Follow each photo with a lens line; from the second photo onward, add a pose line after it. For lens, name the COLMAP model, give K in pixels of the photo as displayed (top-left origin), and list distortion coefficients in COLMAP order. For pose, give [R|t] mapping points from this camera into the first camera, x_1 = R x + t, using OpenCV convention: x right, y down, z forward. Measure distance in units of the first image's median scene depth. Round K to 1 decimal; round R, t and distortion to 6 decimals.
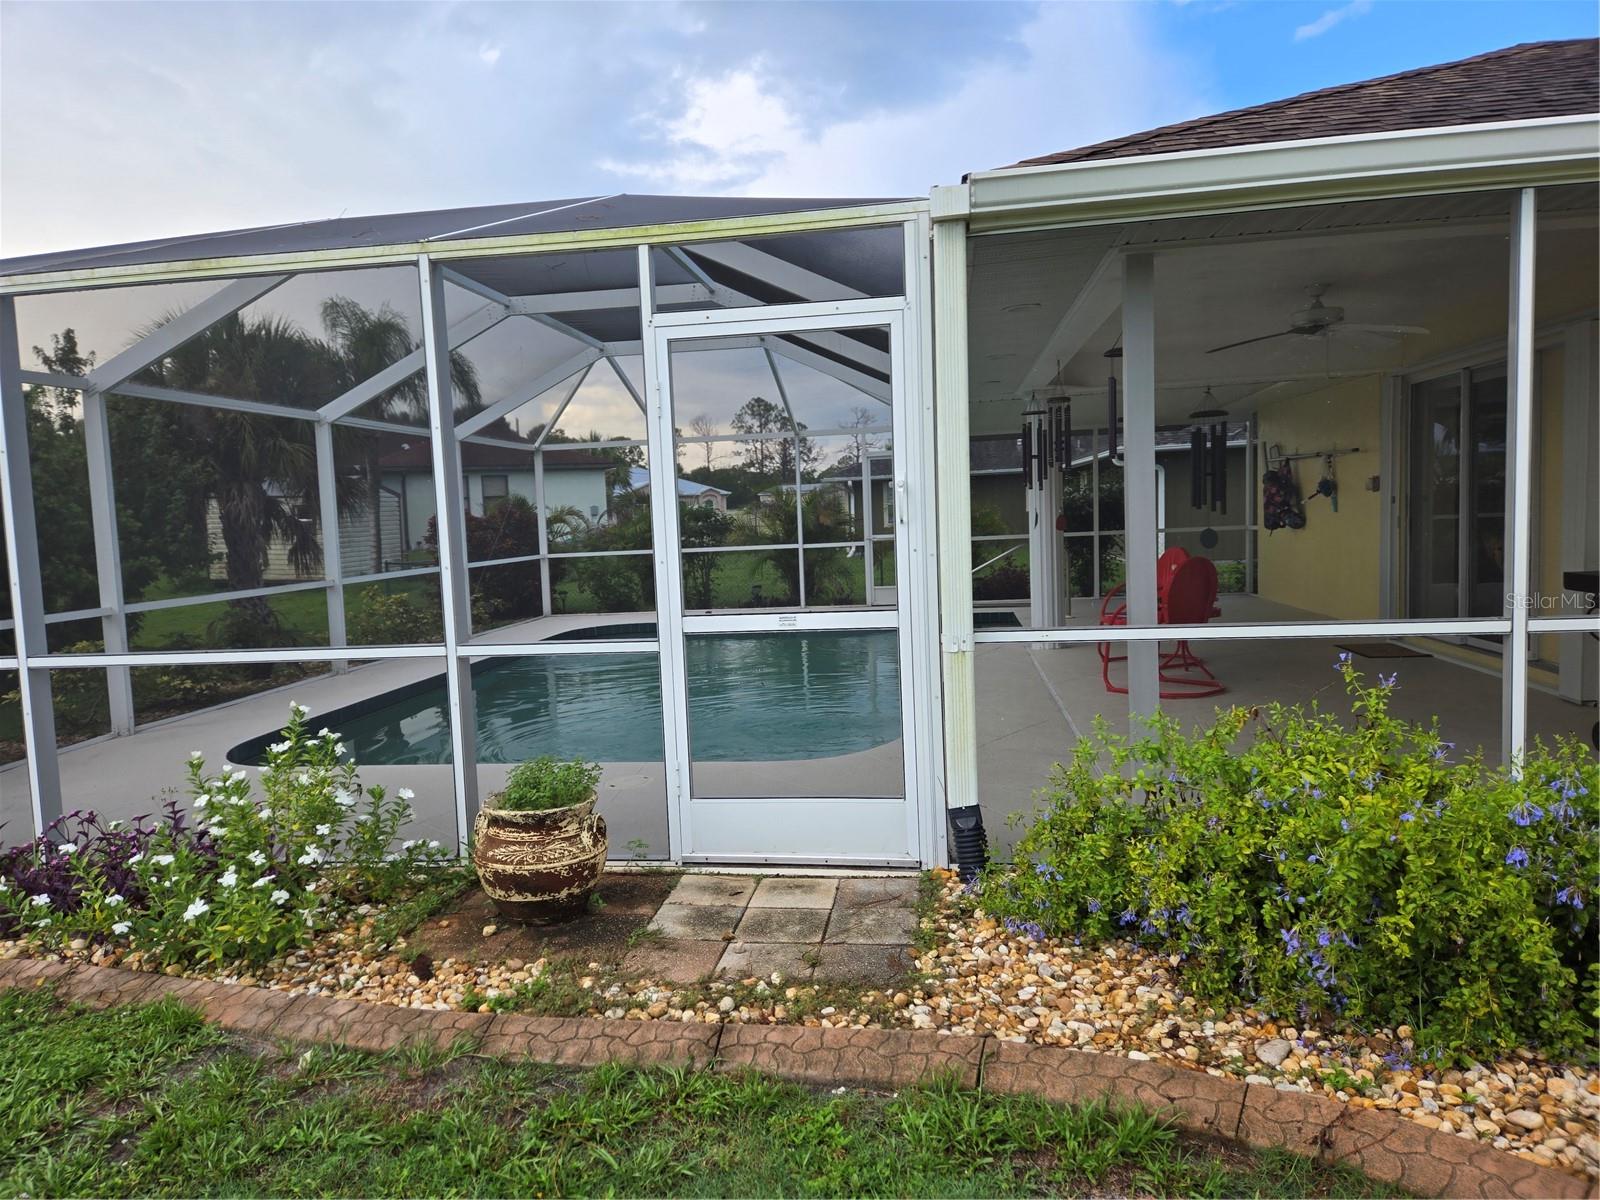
lens RADIAL K [[1075.1, 0, 796.5], [0, 1075.1, 604.7], [0, 0, 1]] dist [0.037084, -0.007380]
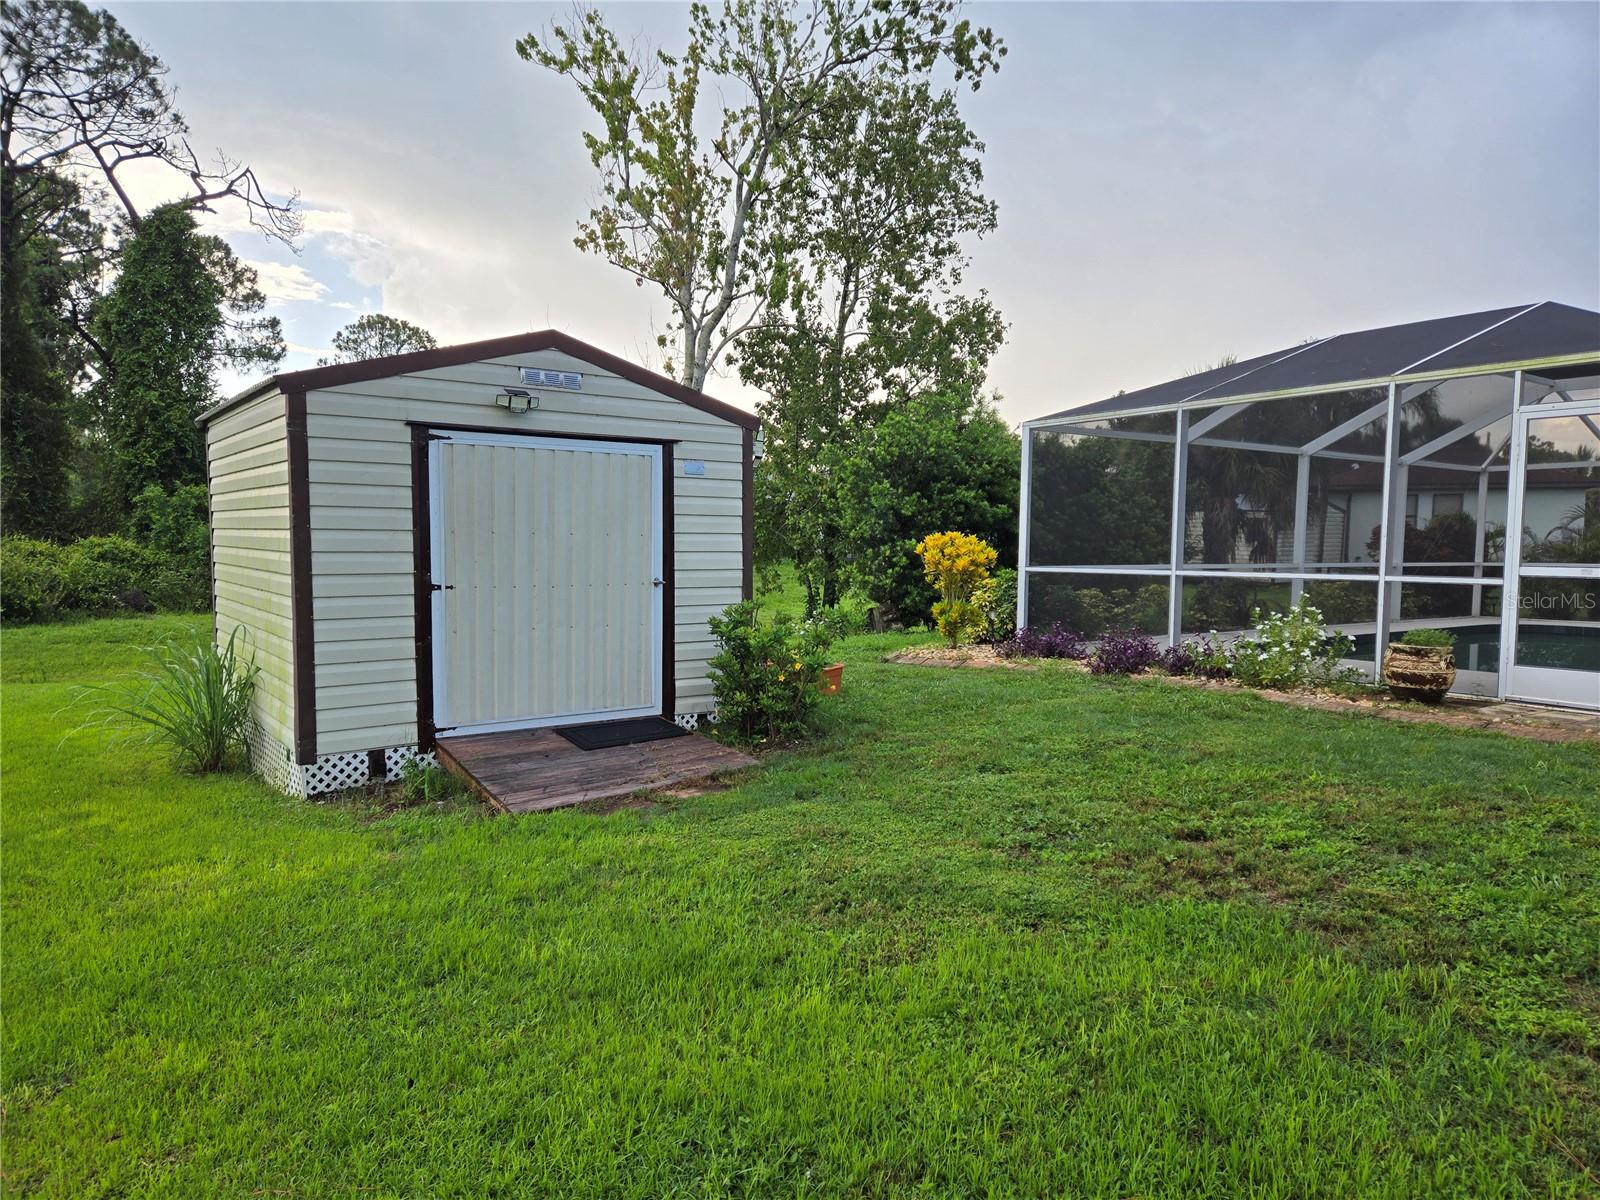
lens RADIAL K [[1075.1, 0, 792.7], [0, 1075.1, 610.7], [0, 0, 1]] dist [0.037084, -0.007380]
pose [[0.685370, 0.092690, -0.722272, 0.170170], [-0.100595, 0.994408, 0.032159, 0.064691], [0.721214, 0.050616, 0.690861, -0.511479]]
